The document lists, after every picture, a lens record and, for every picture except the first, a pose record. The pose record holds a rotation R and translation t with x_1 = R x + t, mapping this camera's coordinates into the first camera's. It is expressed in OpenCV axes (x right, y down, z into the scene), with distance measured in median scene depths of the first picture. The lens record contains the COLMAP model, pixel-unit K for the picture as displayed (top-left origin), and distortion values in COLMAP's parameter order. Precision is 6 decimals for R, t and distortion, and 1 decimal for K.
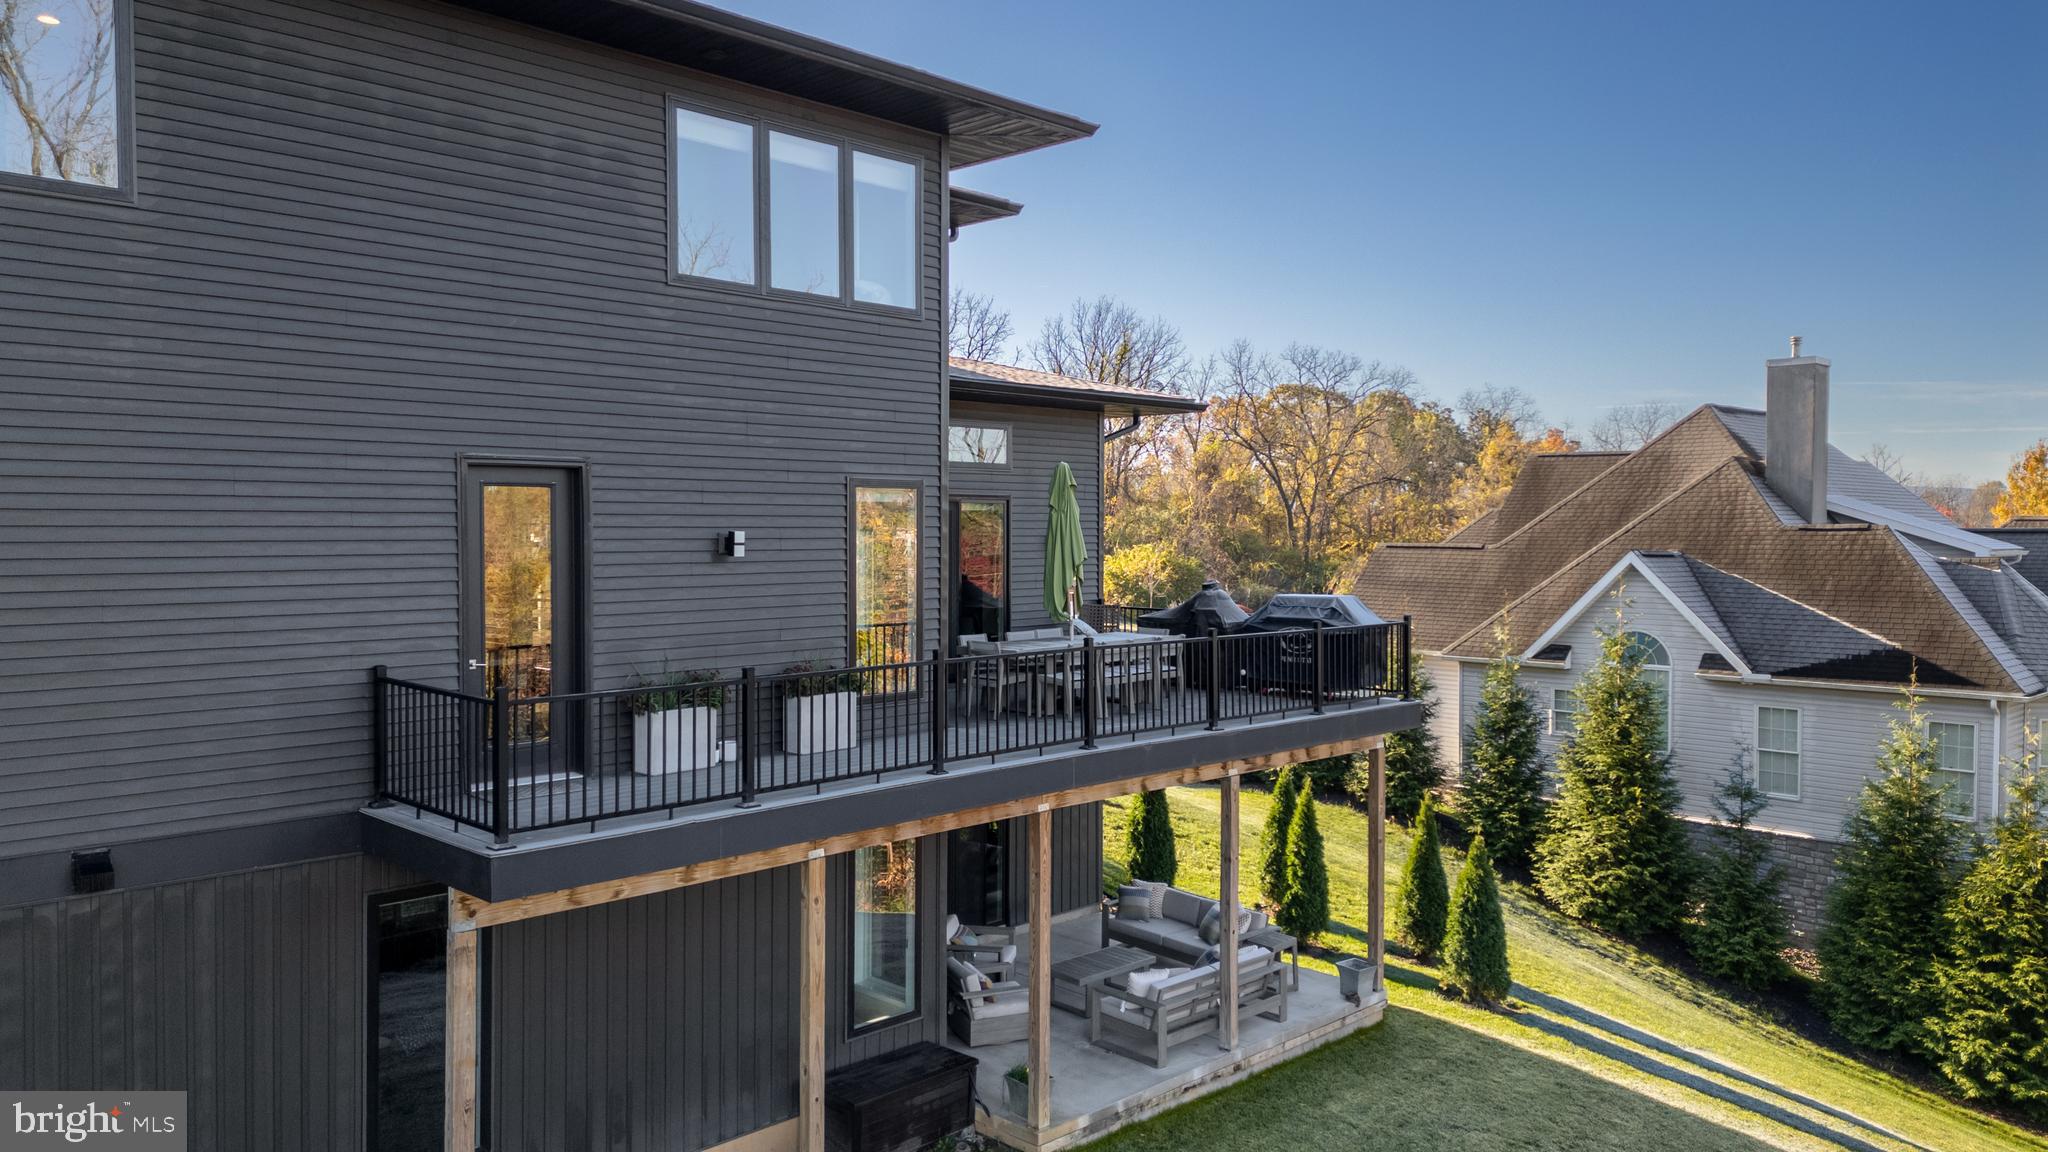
lens RADIAL K [[1455.6, 0, 1030.8], [0, 1455.6, 576.7], [0, 0, 1]] dist [0.061954, -0.065863]
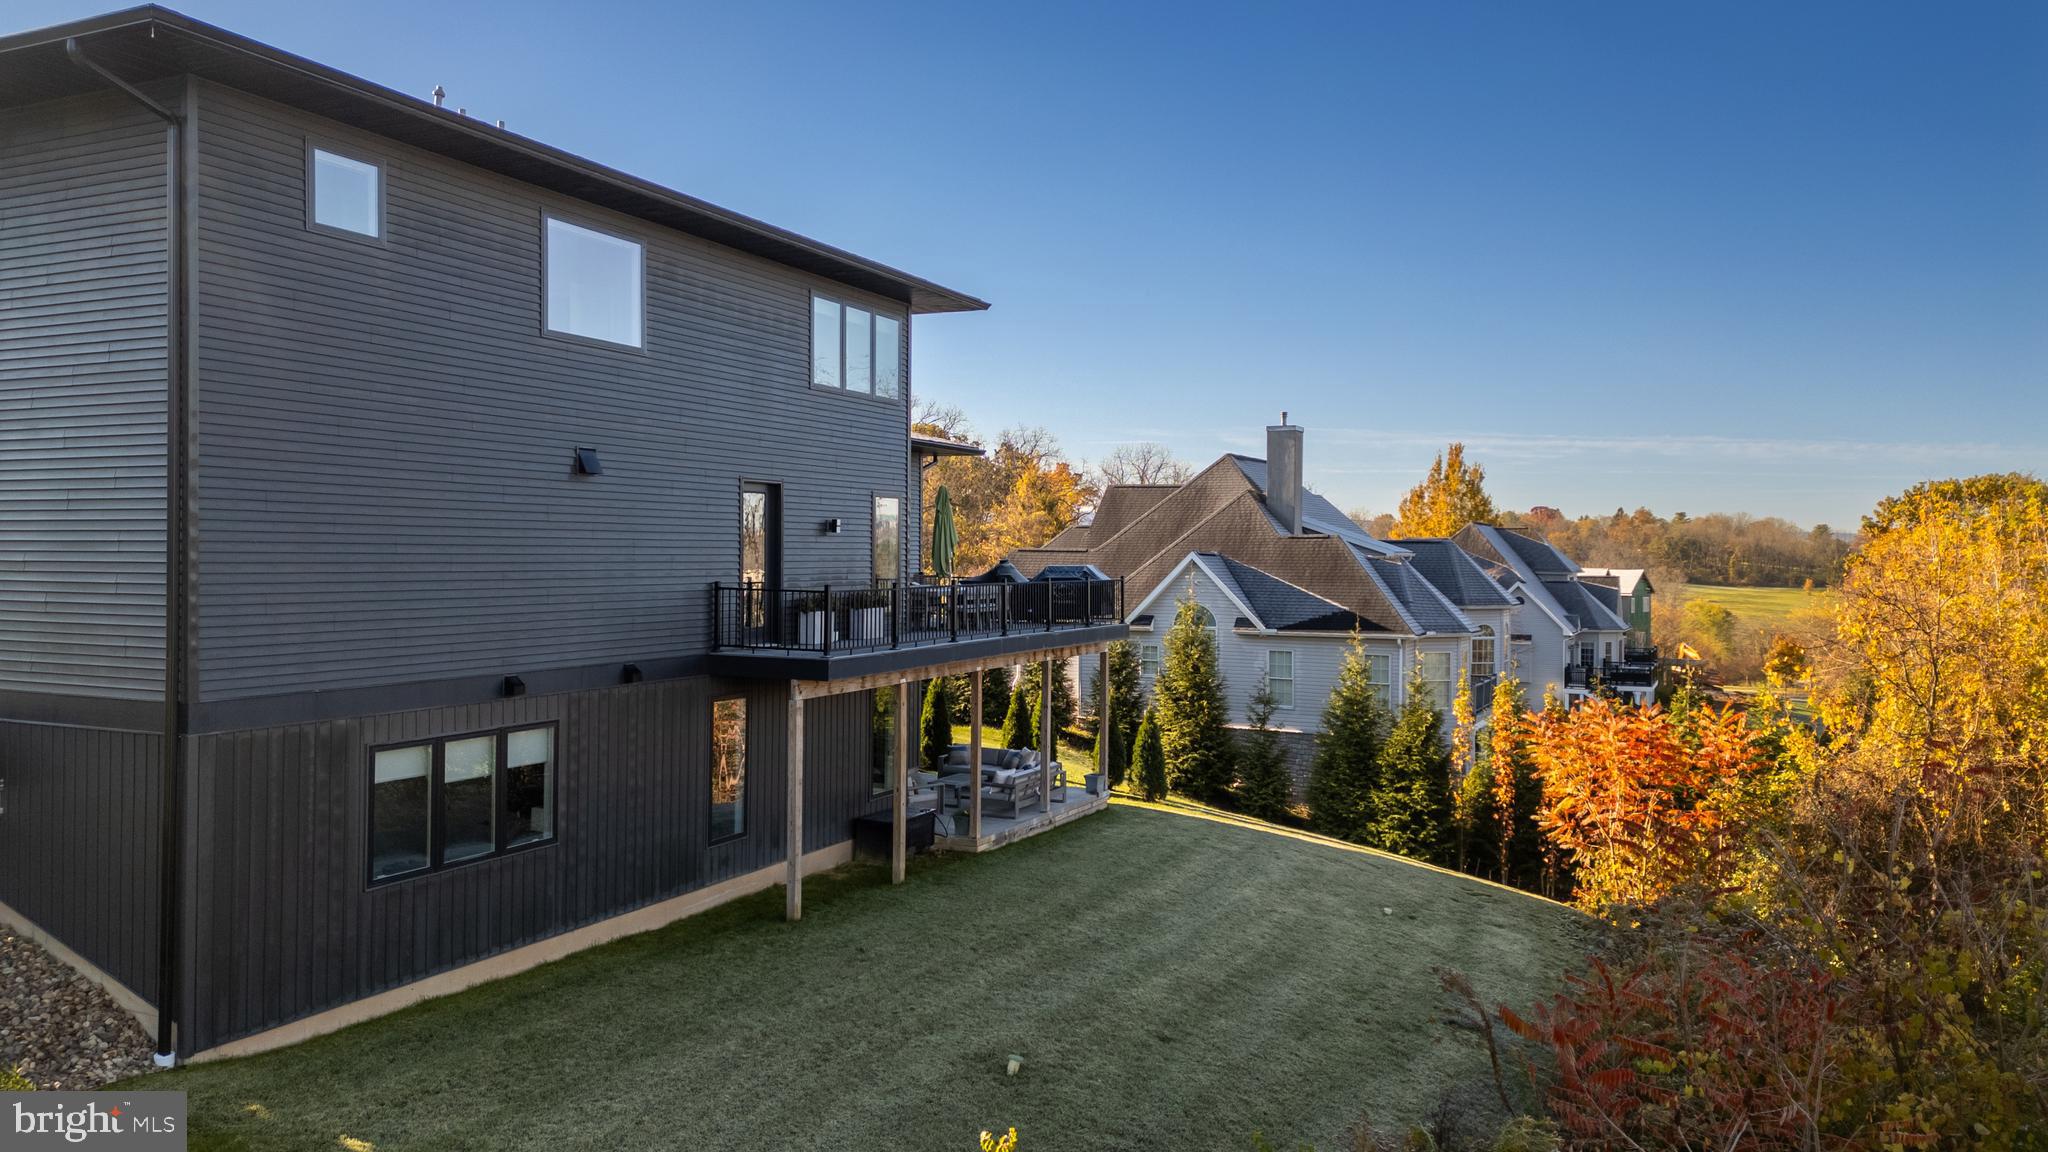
lens RADIAL K [[1455.6, 0, 1030.8], [0, 1455.6, 576.7], [0, 0, 1]] dist [0.061954, -0.065863]
pose [[0.942880, -0.001583, 0.333129, -0.292396], [0.007116, 0.999856, -0.015390, 0.036565], [-0.333056, 0.016881, 0.942756, -0.422069]]
